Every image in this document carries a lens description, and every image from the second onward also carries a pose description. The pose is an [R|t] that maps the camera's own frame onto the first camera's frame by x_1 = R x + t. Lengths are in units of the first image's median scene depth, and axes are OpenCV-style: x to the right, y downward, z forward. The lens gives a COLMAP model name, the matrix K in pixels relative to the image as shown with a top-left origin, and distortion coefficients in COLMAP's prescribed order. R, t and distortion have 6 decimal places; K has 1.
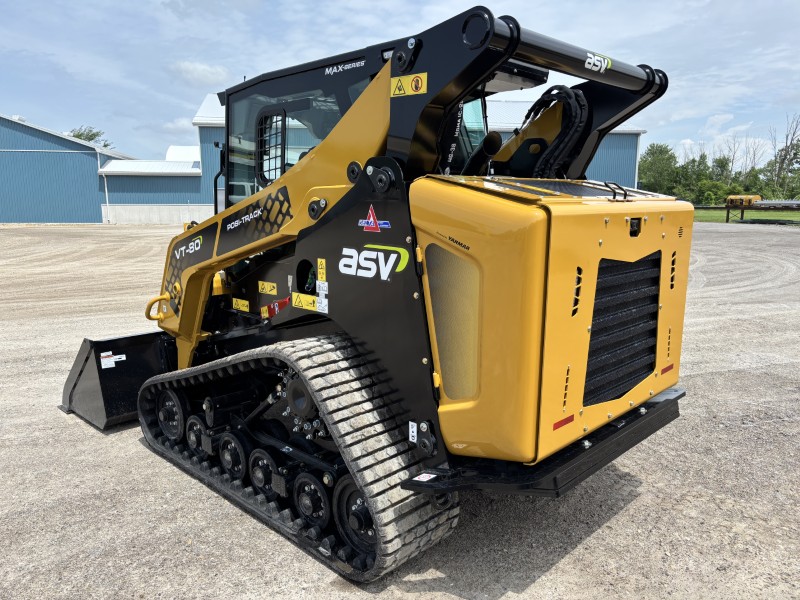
lens RADIAL K [[605.3, 0, 394.9], [0, 605.3, 318.0], [0, 0, 1]] dist [0.065477, -0.076579]
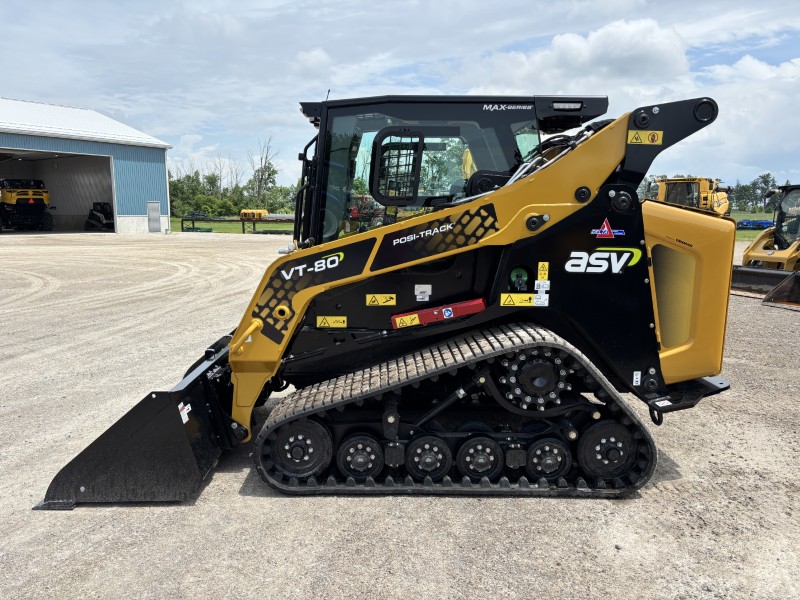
lens RADIAL K [[605.3, 0, 394.9], [0, 605.3, 318.0], [0, 0, 1]] dist [0.065477, -0.076579]
pose [[0.706522, -0.119863, 0.697467, -1.172089], [0.133904, 0.990392, 0.034561, -0.066030], [-0.694908, 0.068975, 0.715783, 0.317247]]
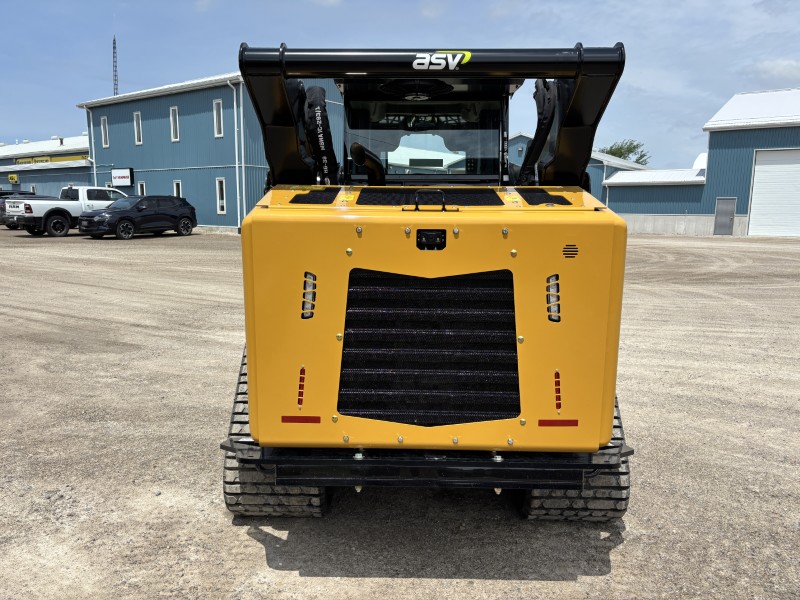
lens RADIAL K [[605.3, 0, 394.9], [0, 605.3, 318.0], [0, 0, 1]] dist [0.065477, -0.076579]
pose [[0.681630, 0.137737, -0.718616, 0.885335], [-0.148827, 0.987691, 0.048143, -0.060009], [0.716402, 0.074134, 0.693738, 0.301567]]
